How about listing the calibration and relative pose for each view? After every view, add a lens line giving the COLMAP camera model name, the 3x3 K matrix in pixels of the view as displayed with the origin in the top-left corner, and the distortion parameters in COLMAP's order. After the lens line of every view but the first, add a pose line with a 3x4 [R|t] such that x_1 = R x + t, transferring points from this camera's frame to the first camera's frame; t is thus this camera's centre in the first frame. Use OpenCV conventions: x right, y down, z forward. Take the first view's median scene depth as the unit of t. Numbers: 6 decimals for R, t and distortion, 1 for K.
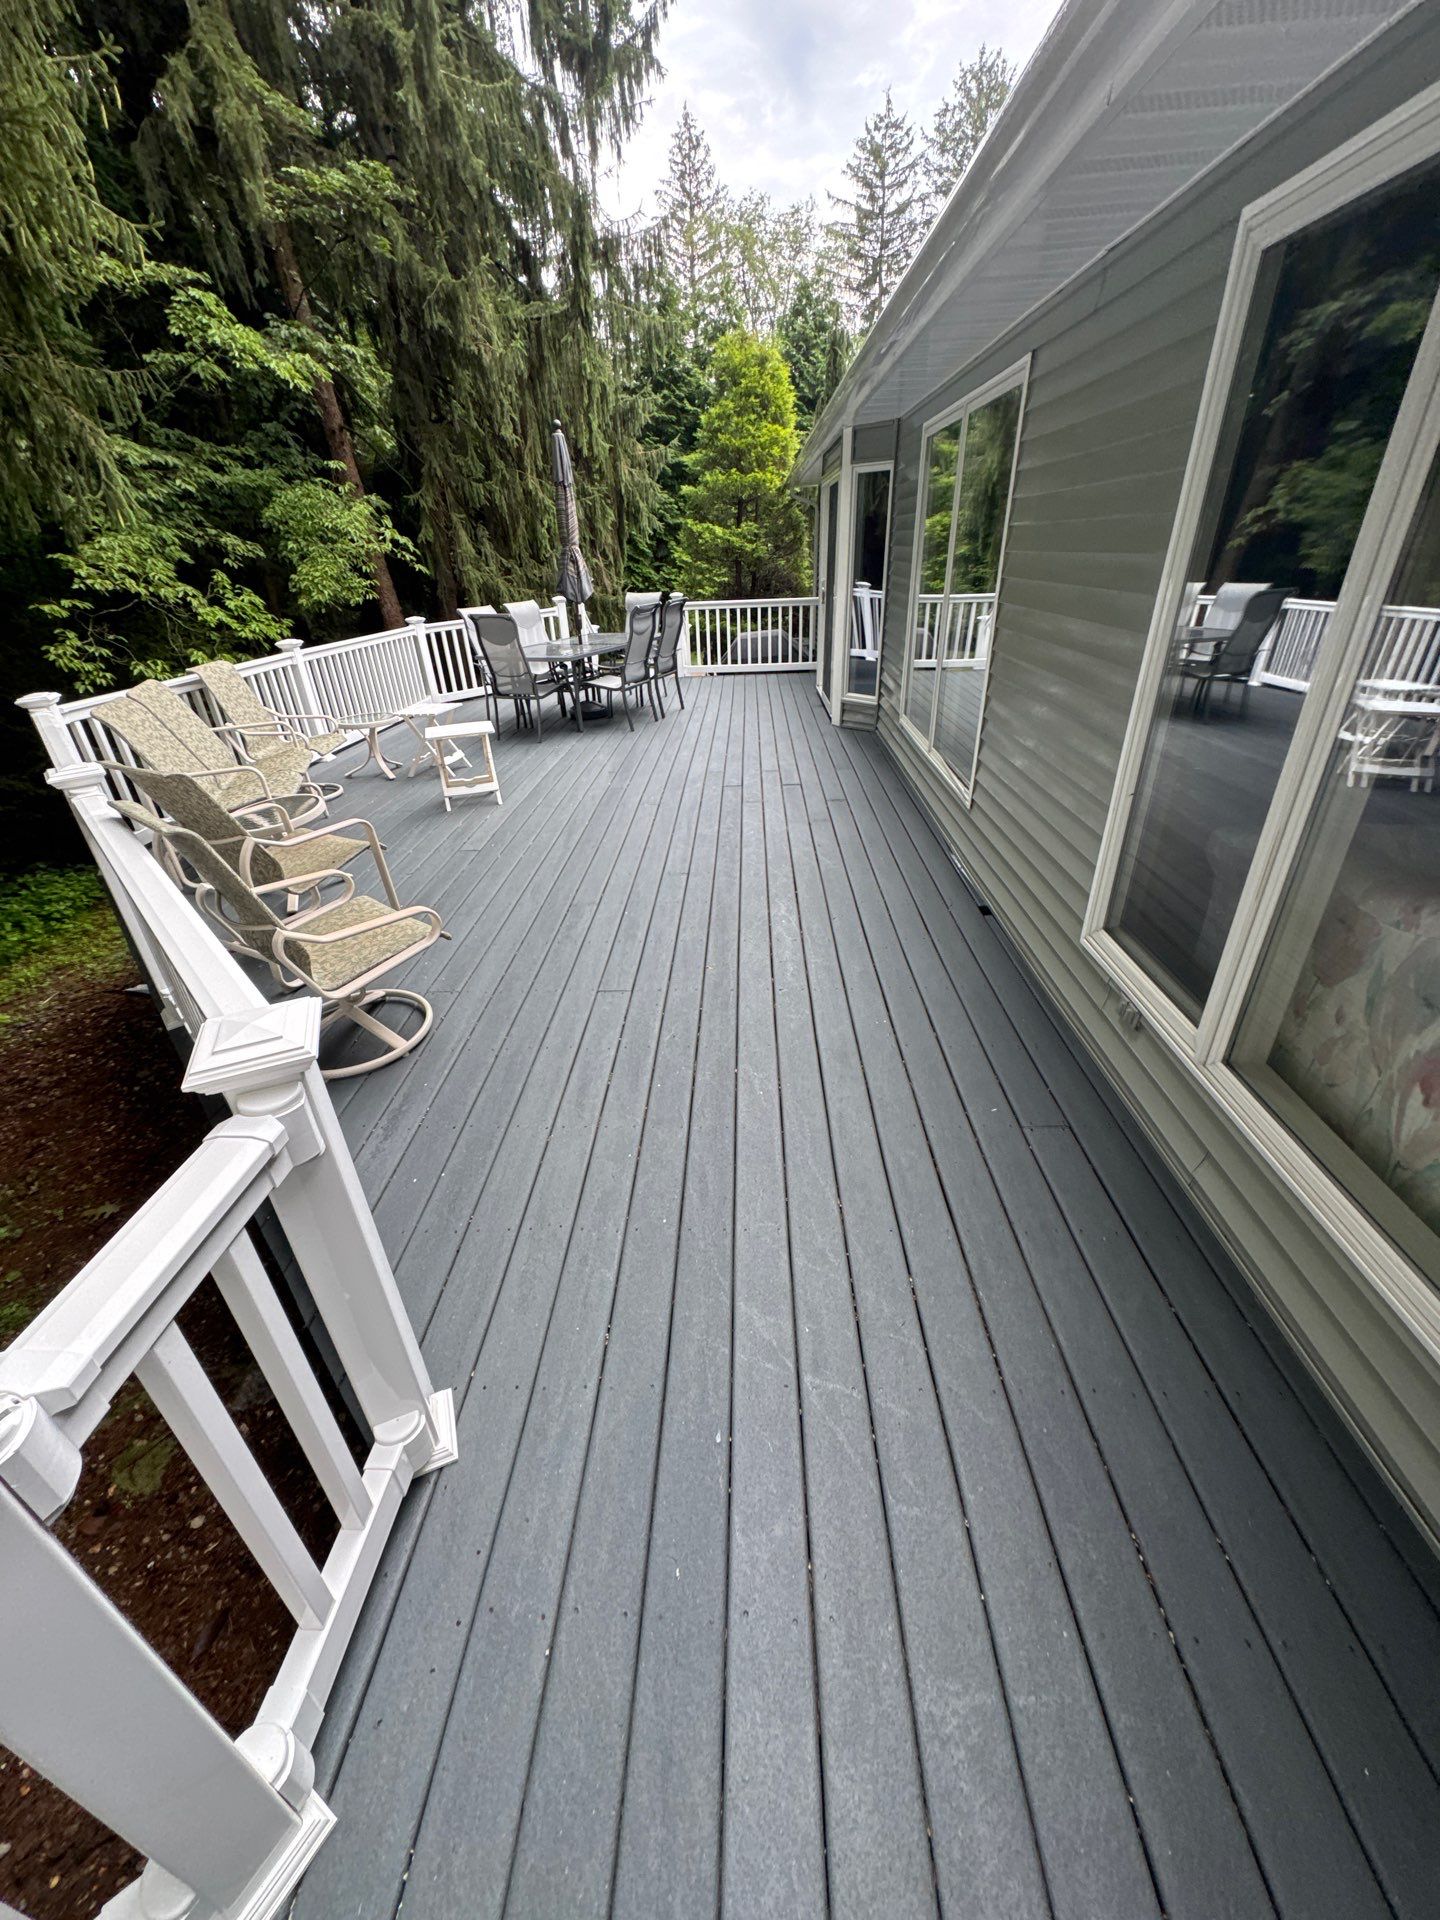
lens RADIAL K [[758.9, 0, 712.7], [0, 758.9, 962.7], [0, 0, 1]] dist [-0.000784, -0.000026]
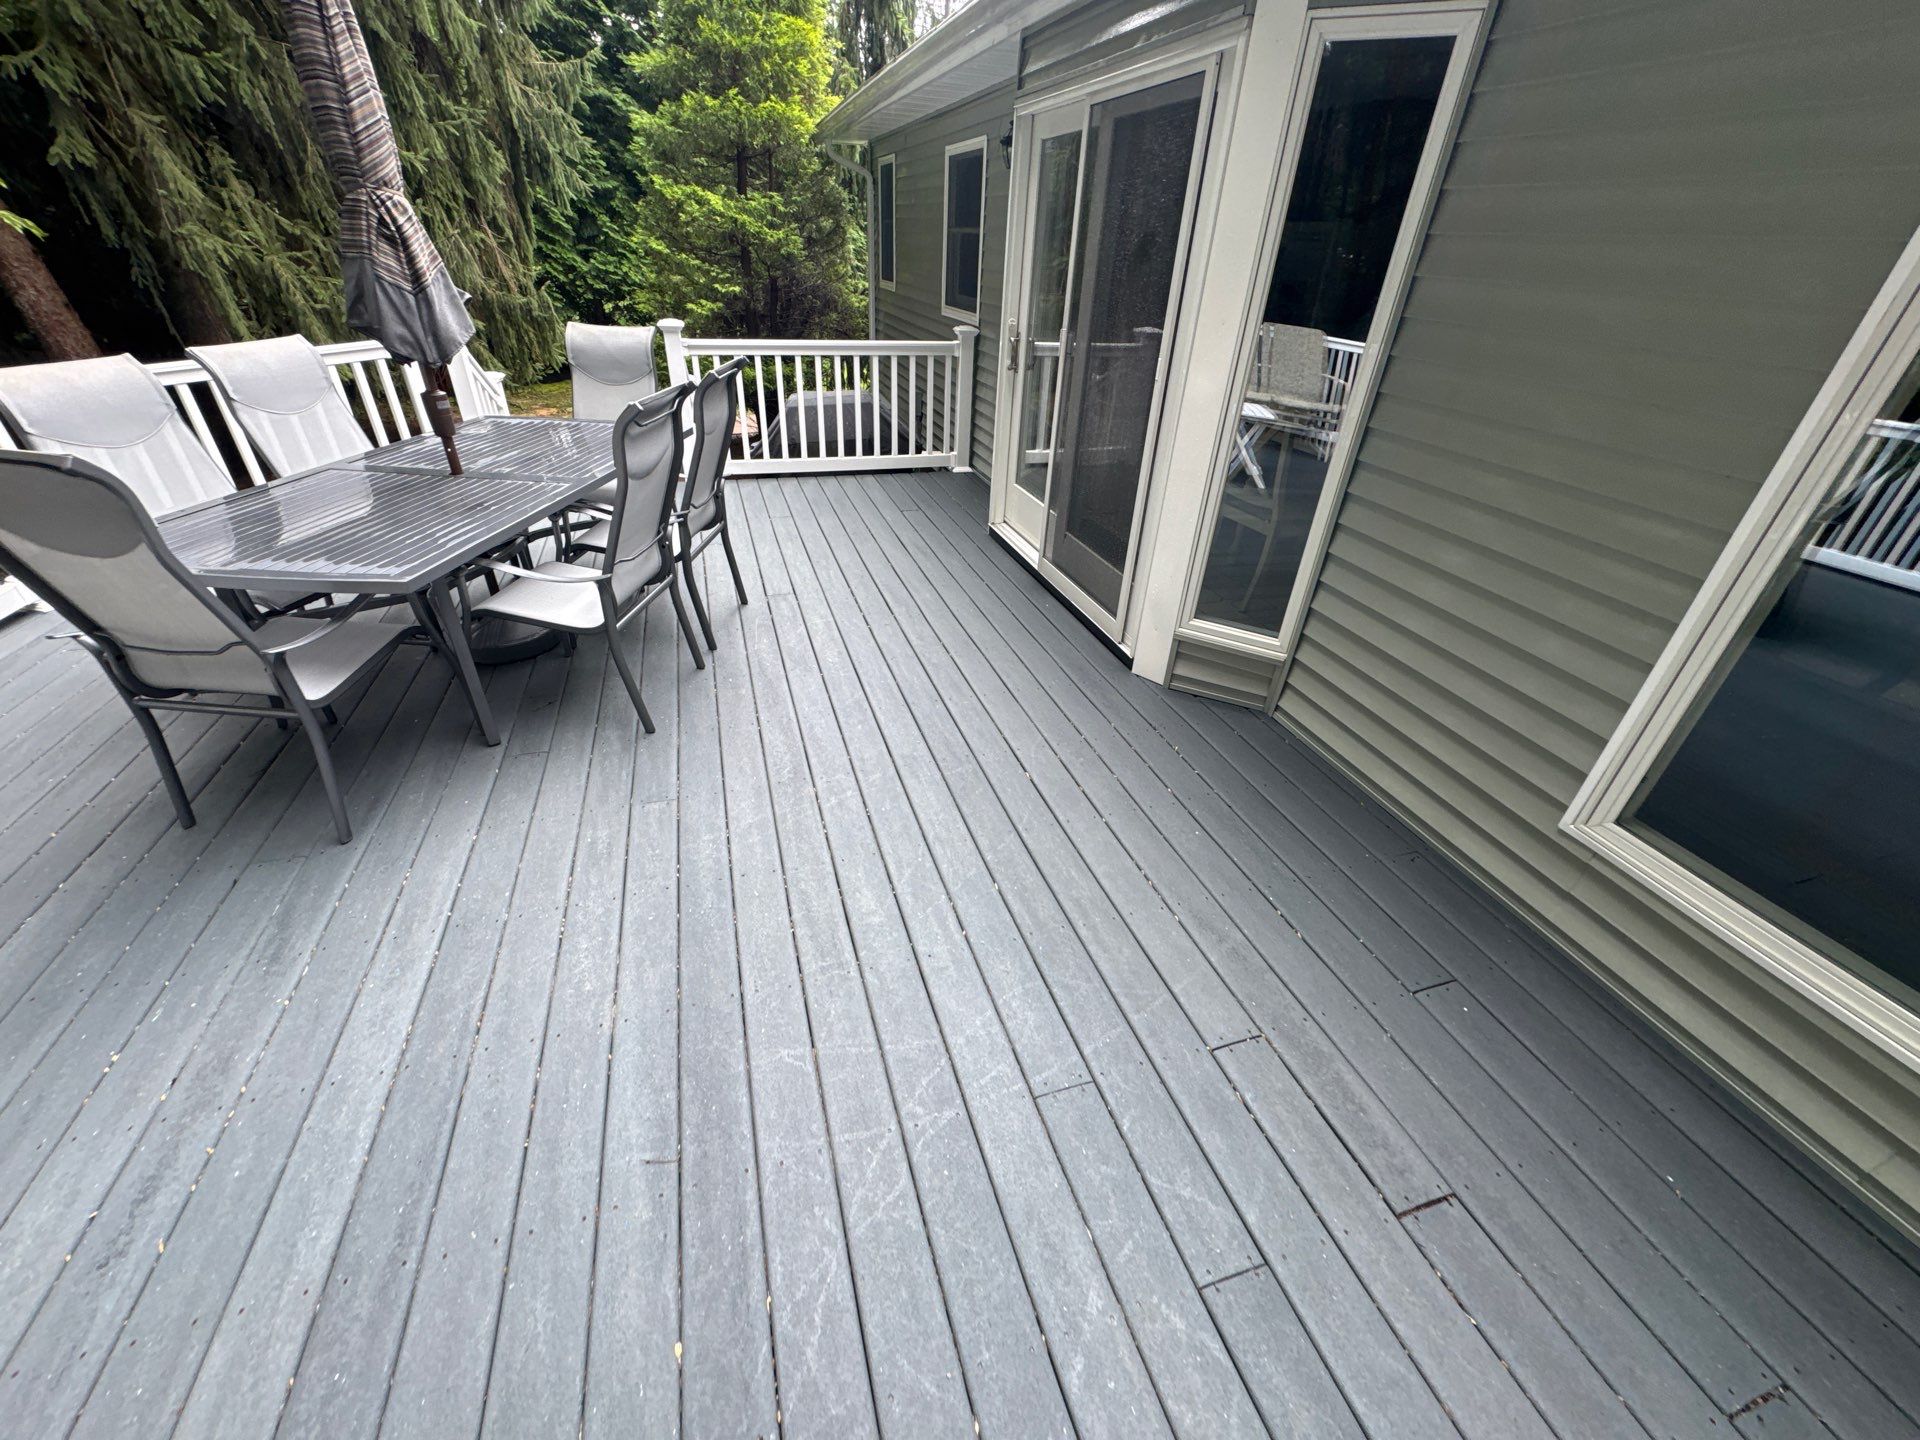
lens RADIAL K [[758.9, 0, 948.9], [0, 758.9, 717.5], [0, 0, 1]] dist [-0.000784, -0.000026]
pose [[0.940440, -0.116250, 0.319466, -0.049605], [0.097415, 0.992461, 0.074377, -0.188710], [-0.325703, -0.038827, 0.944674, 0.351280]]
